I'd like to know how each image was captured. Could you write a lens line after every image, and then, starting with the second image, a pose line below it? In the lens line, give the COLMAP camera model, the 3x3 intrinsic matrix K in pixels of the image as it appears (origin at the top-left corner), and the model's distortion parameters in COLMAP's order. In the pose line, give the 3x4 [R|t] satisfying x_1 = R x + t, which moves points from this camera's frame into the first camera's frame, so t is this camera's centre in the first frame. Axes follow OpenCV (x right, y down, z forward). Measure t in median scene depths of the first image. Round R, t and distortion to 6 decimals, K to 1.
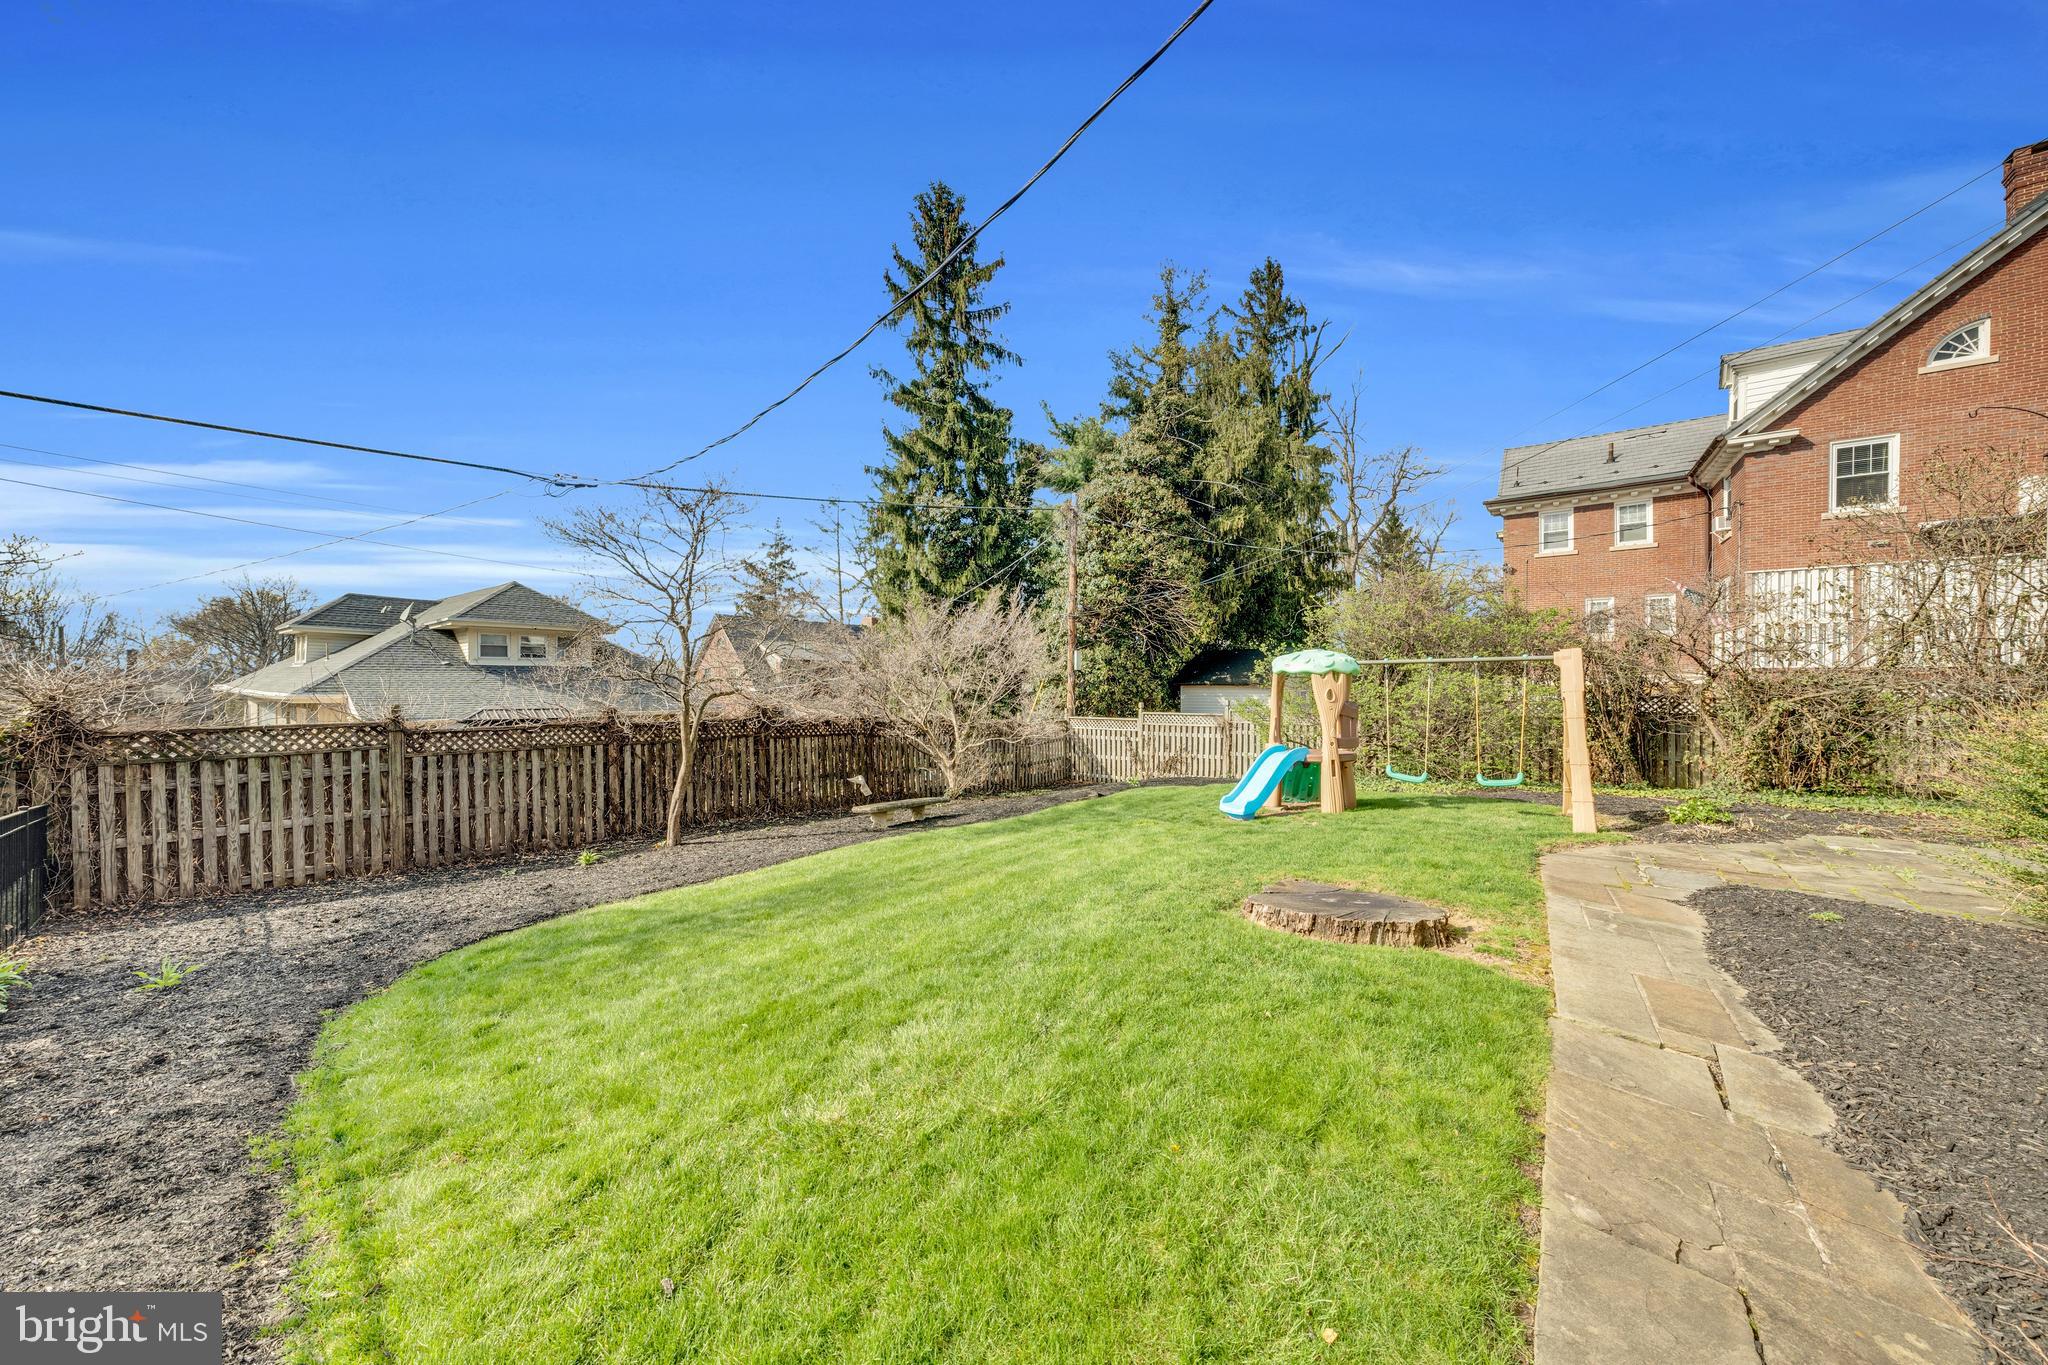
lens RADIAL K [[693.8, 0, 1024.0], [0, 693.8, 682.5], [0, 0, 1]] dist [-0.000826, -0.000023]
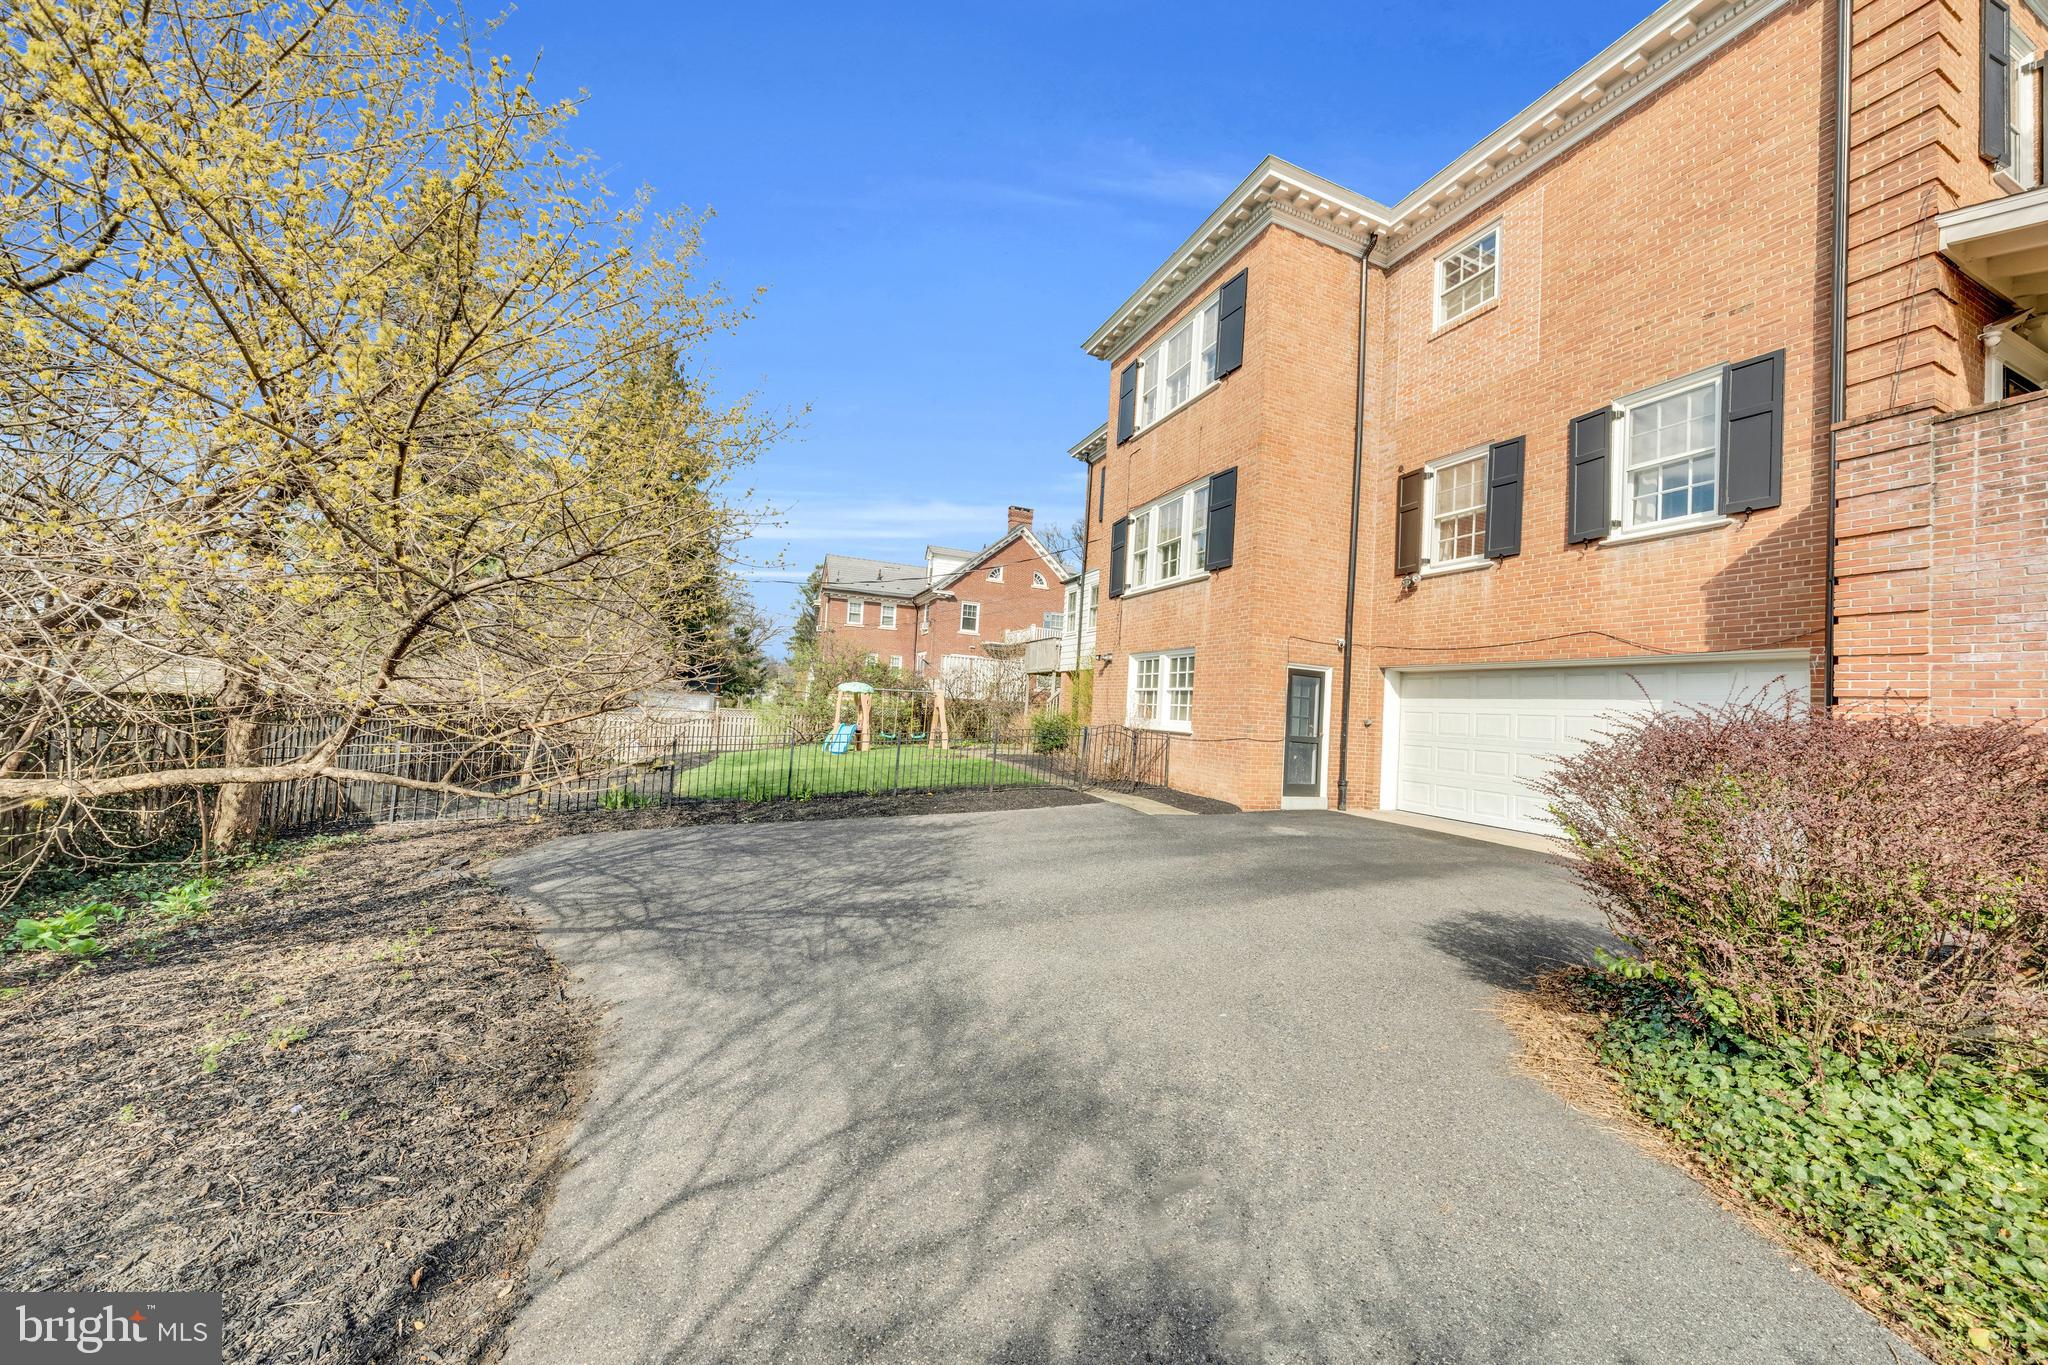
lens RADIAL K [[682.7, 0, 1024.0], [0, 682.7, 682.5], [0, 0, 1]] dist [-0.000392, -0.000103]
pose [[0.507516, 0.062978, 0.859338, -0.574030], [-0.054528, 0.997674, -0.040913, 0.008559], [-0.859915, -0.026094, 0.509770, -0.300369]]
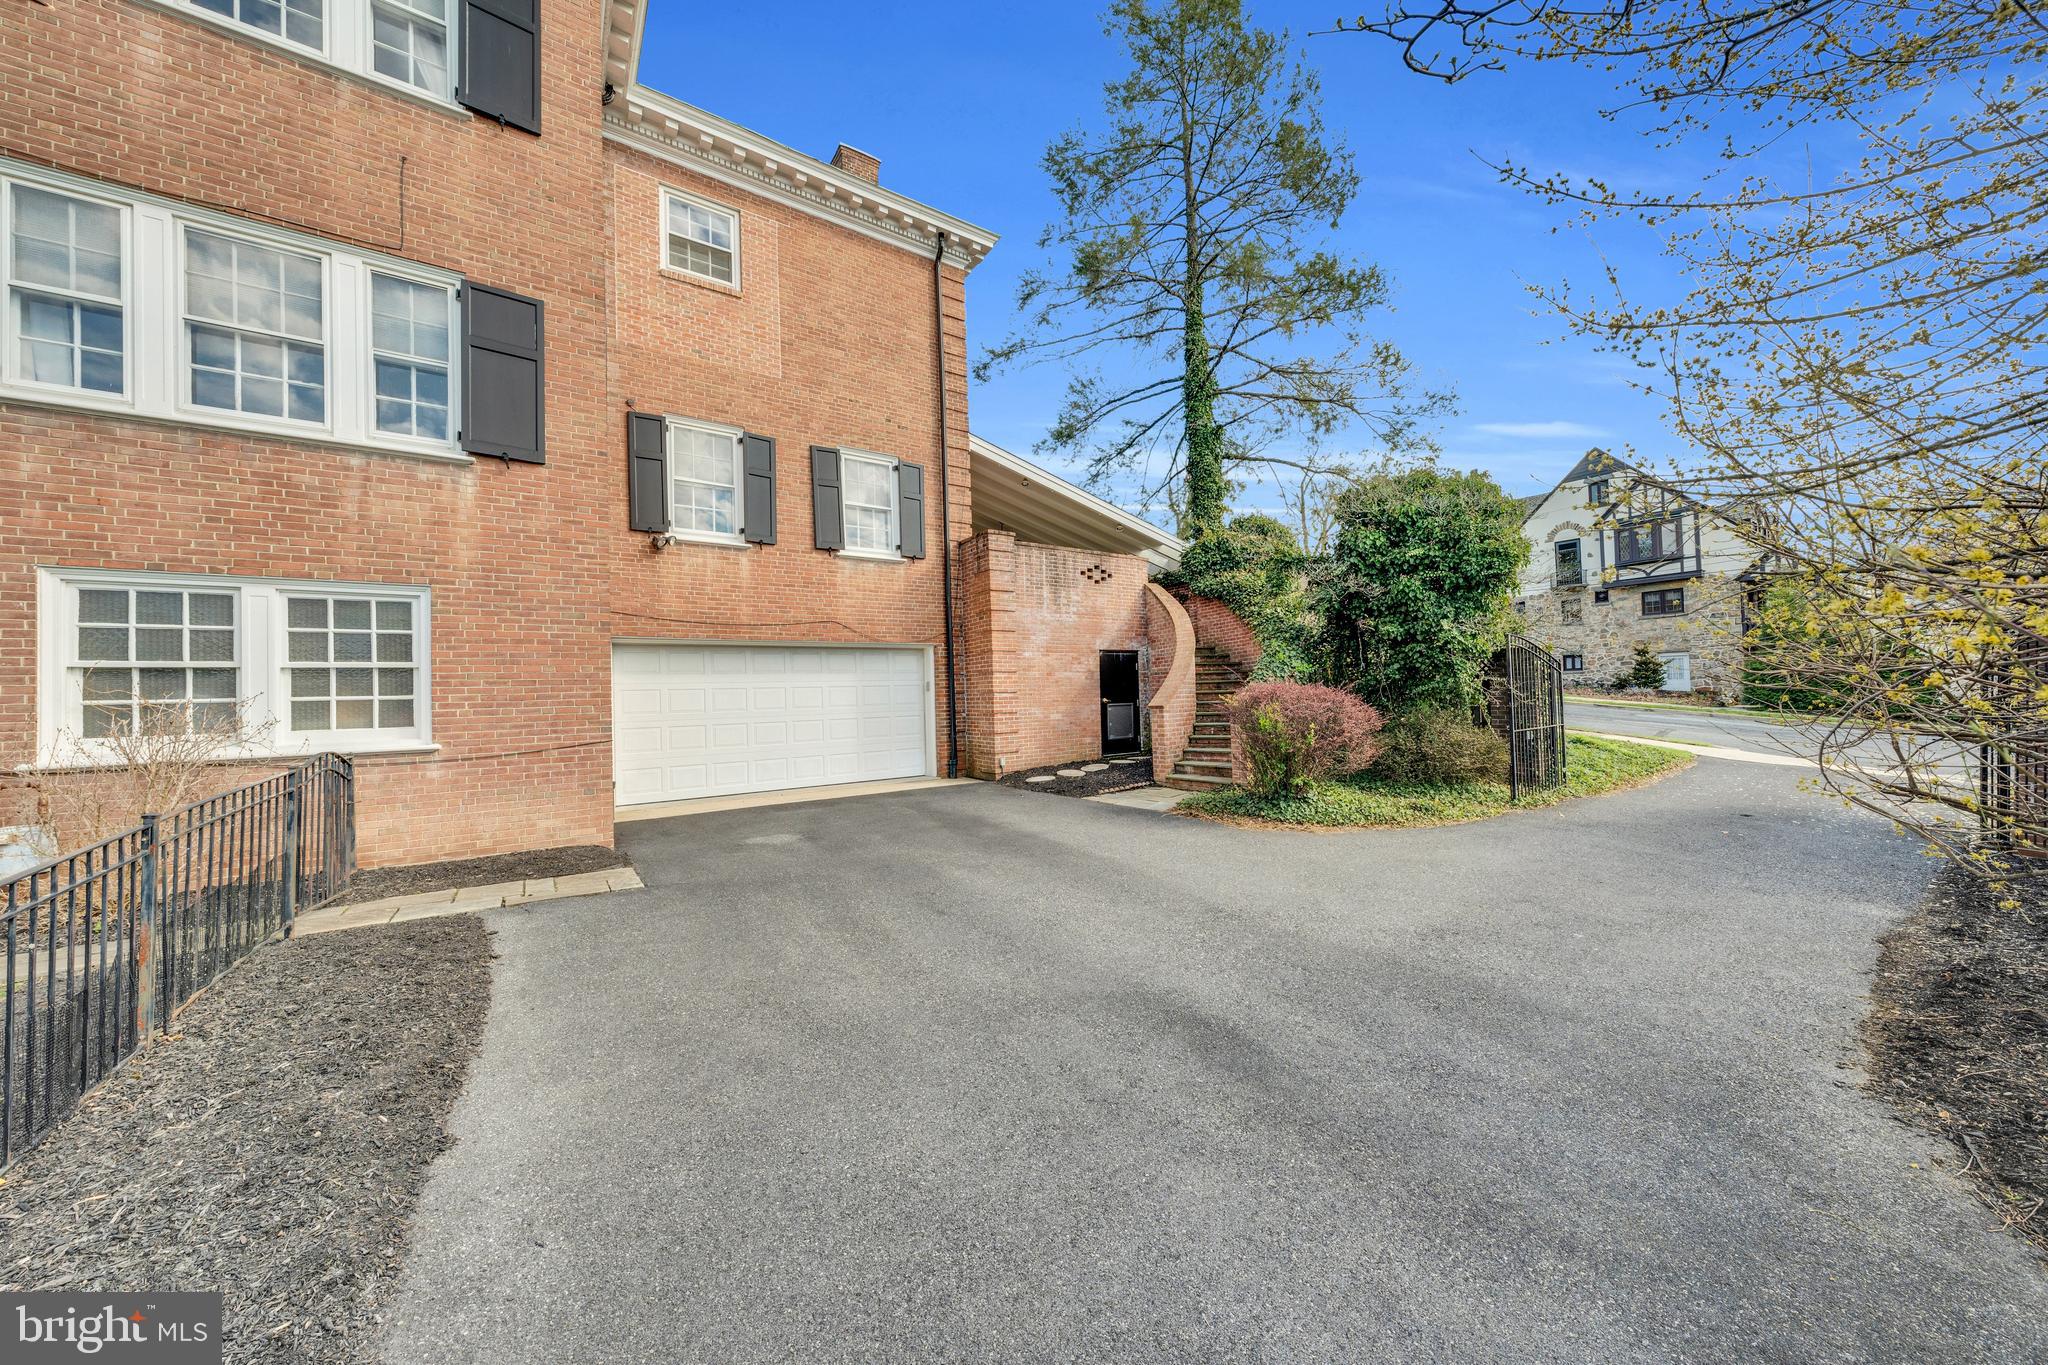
lens RADIAL K [[682.7, 0, 1024.0], [0, 682.7, 682.5], [0, 0, 1]] dist [-0.000392, -0.000103]
pose [[-0.949436, 0.030487, 0.312477, -0.342112], [0.027257, 0.999520, -0.014698, 0.001581], [-0.312775, -0.005437, -0.949812, 0.095483]]
